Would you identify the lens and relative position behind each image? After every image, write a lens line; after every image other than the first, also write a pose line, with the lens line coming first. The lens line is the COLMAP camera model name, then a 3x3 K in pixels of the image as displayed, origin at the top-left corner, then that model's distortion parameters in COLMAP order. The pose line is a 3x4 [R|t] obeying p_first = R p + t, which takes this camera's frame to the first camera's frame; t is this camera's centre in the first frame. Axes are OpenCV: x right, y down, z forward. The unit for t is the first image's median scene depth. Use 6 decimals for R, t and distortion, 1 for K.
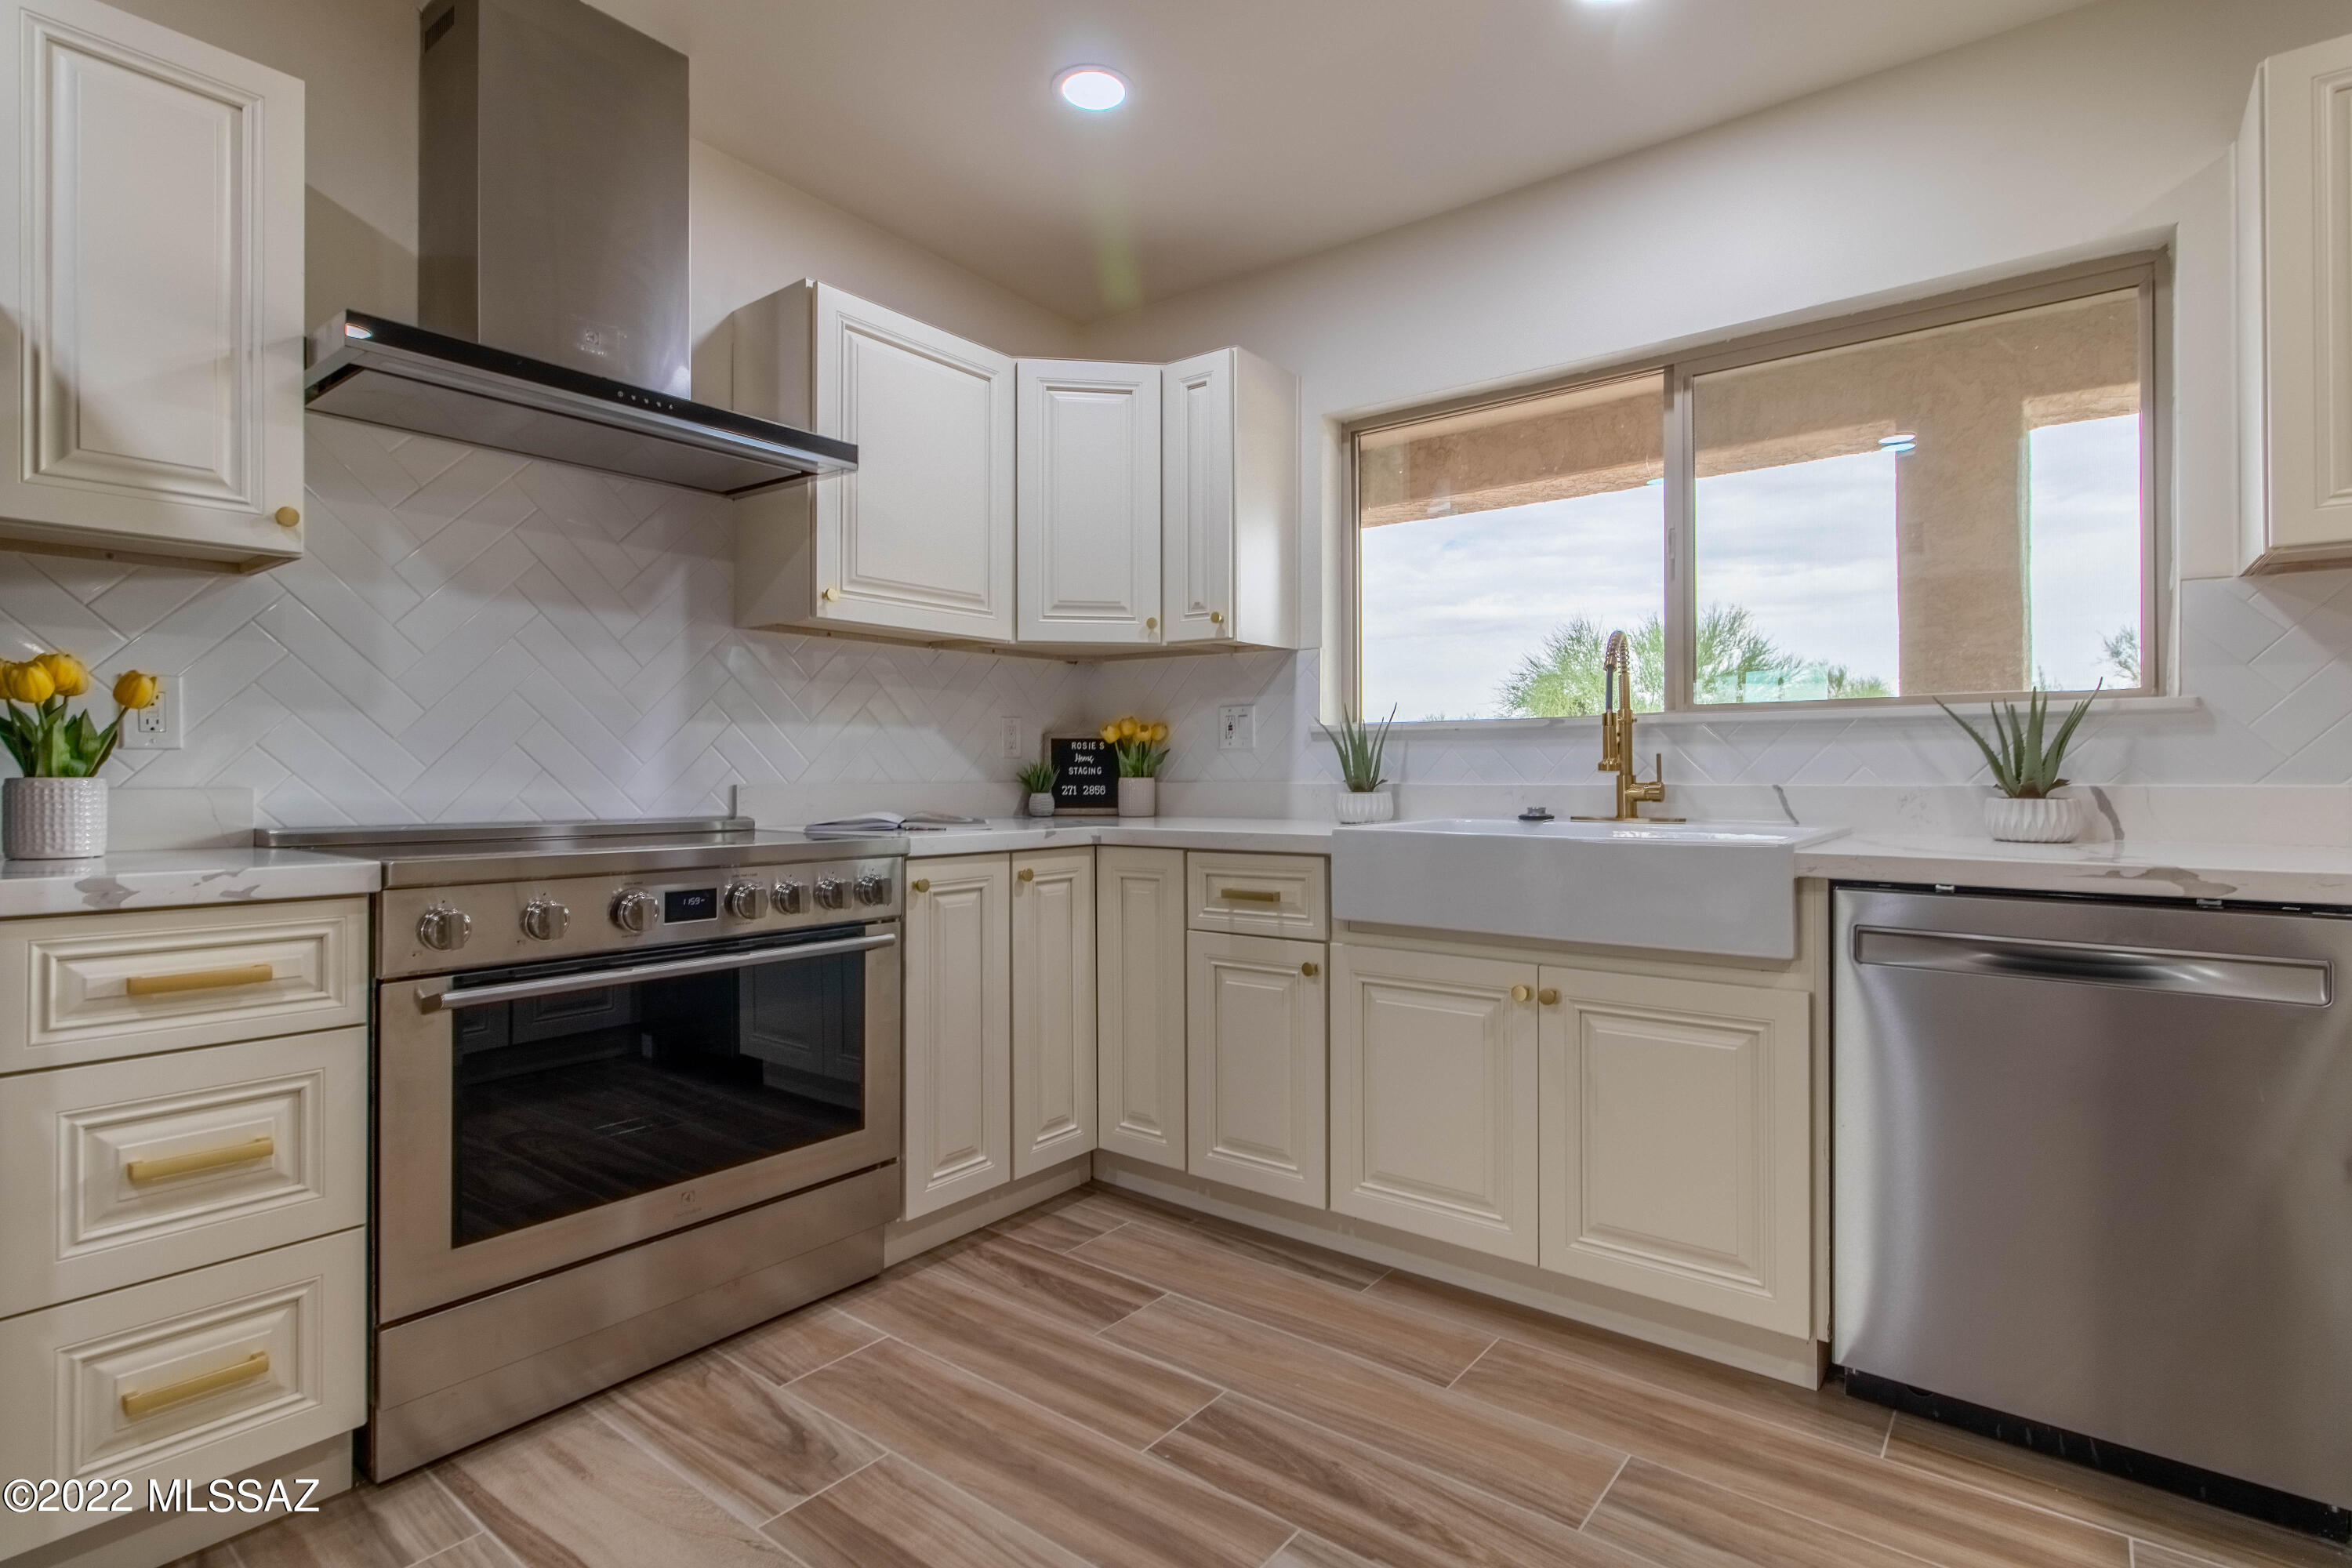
lens RADIAL K [[1126.9, 0, 1176.3], [0, 1126.9, 768.5], [0, 0, 1]] dist [0.002775, -0.004275]
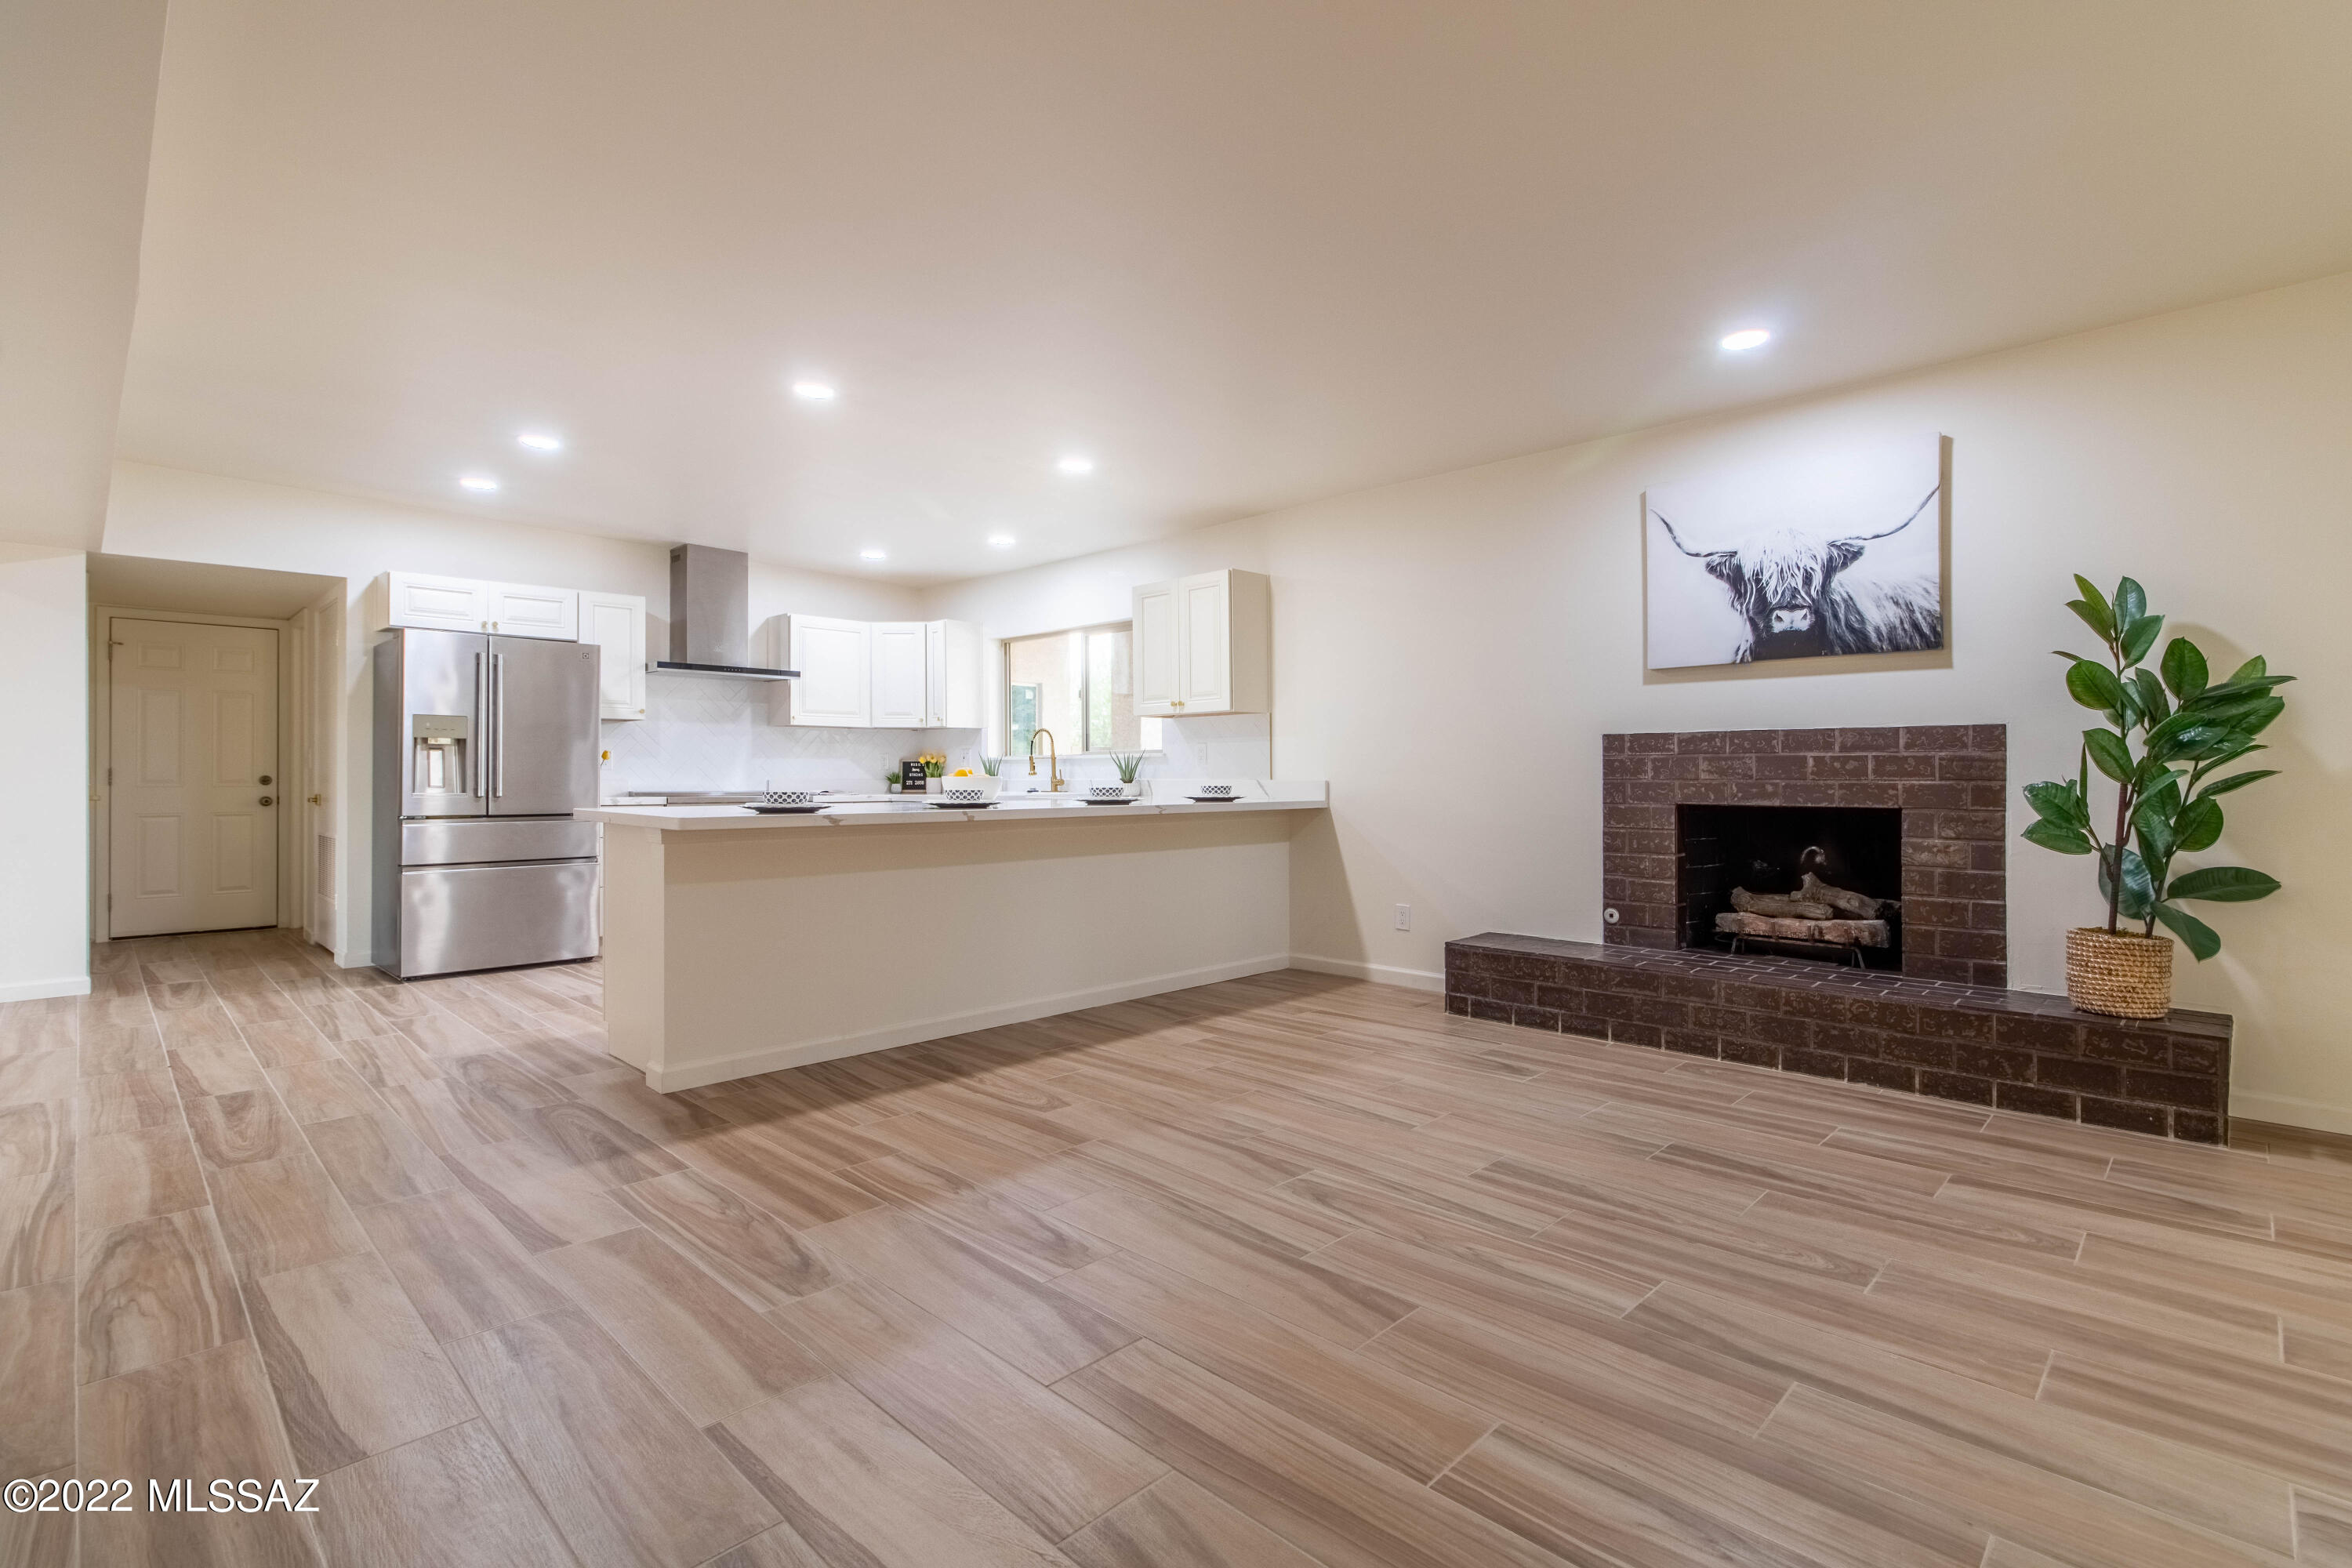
lens RADIAL K [[1086.1, 0, 1179.4], [0, 1086.1, 791.3], [0, 0, 1]] dist [-0.001233, -0.001355]
pose [[0.994269, 0.000097, -0.106910, 1.074728], [0.001986, 0.999810, 0.019376, -0.009666], [0.106892, -0.019477, 0.994080, -1.873412]]
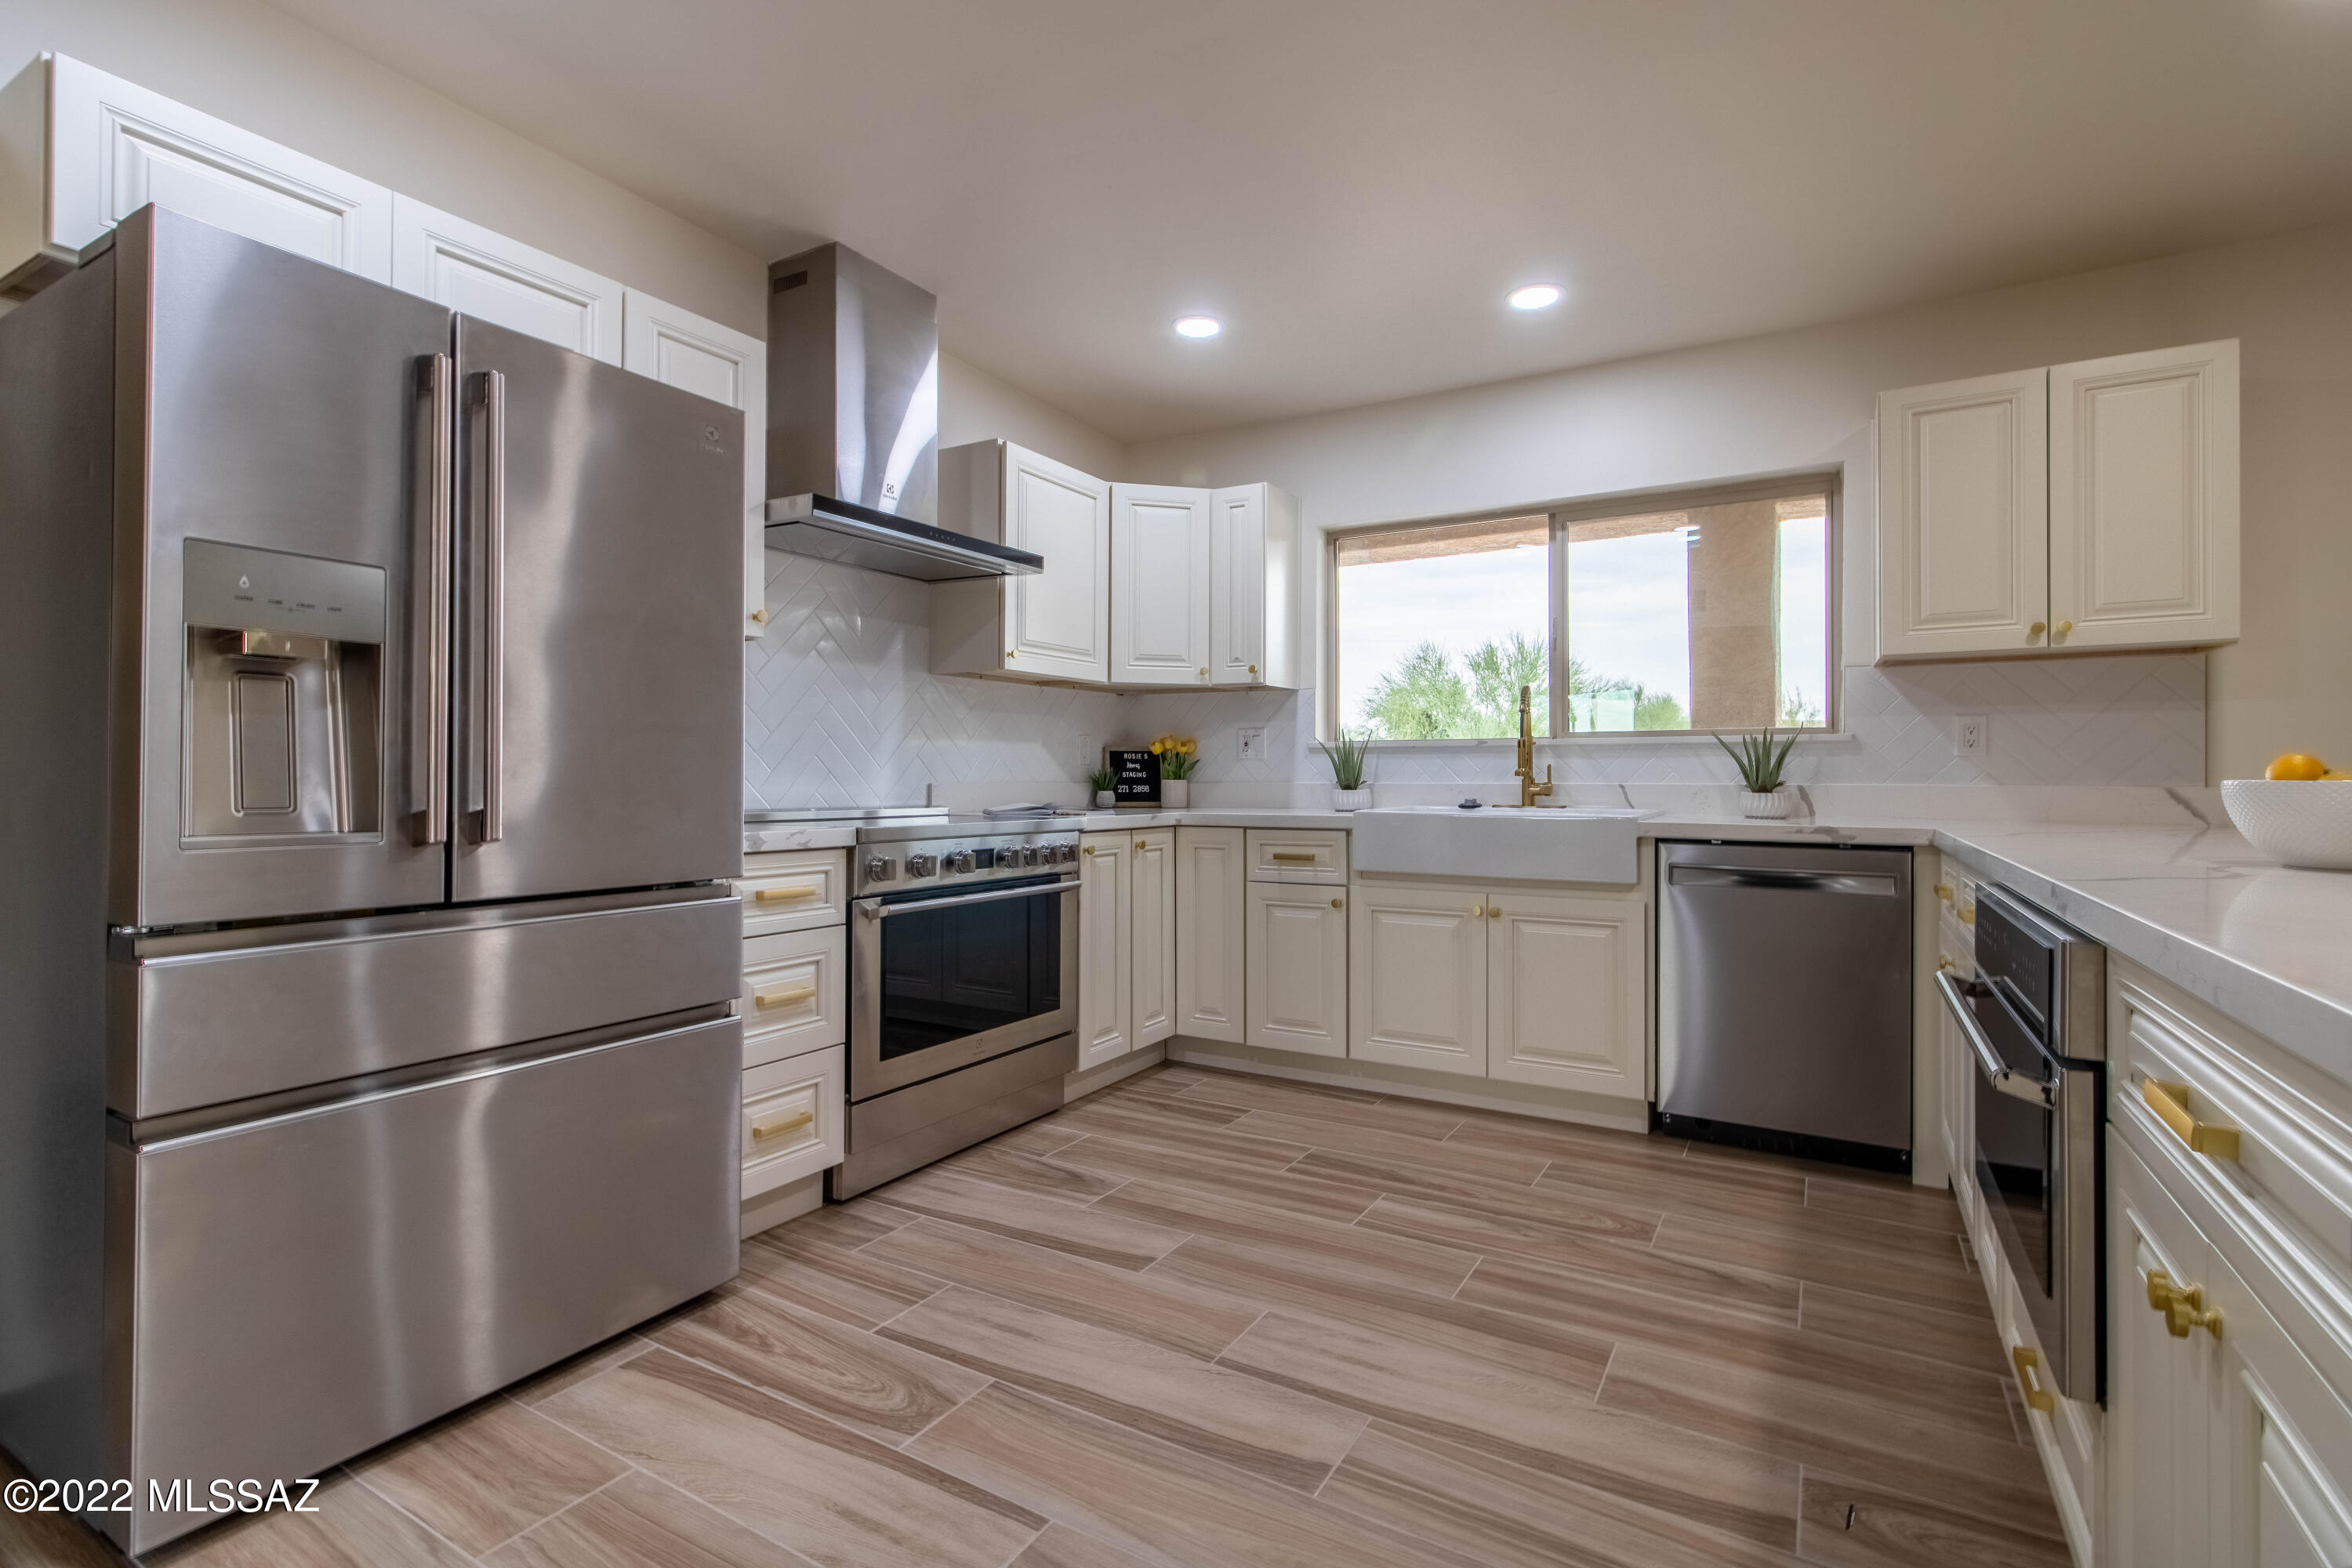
lens RADIAL K [[1086.1, 0, 1167.6], [0, 1086.1, 772.5], [0, 0, 1]] dist [-0.001233, -0.001355]
pose [[0.992301, 0.002625, 0.123826, -0.293225], [-0.002735, 0.999996, 0.000718, -0.001810], [-0.123823, -0.001051, 0.992304, -0.444821]]
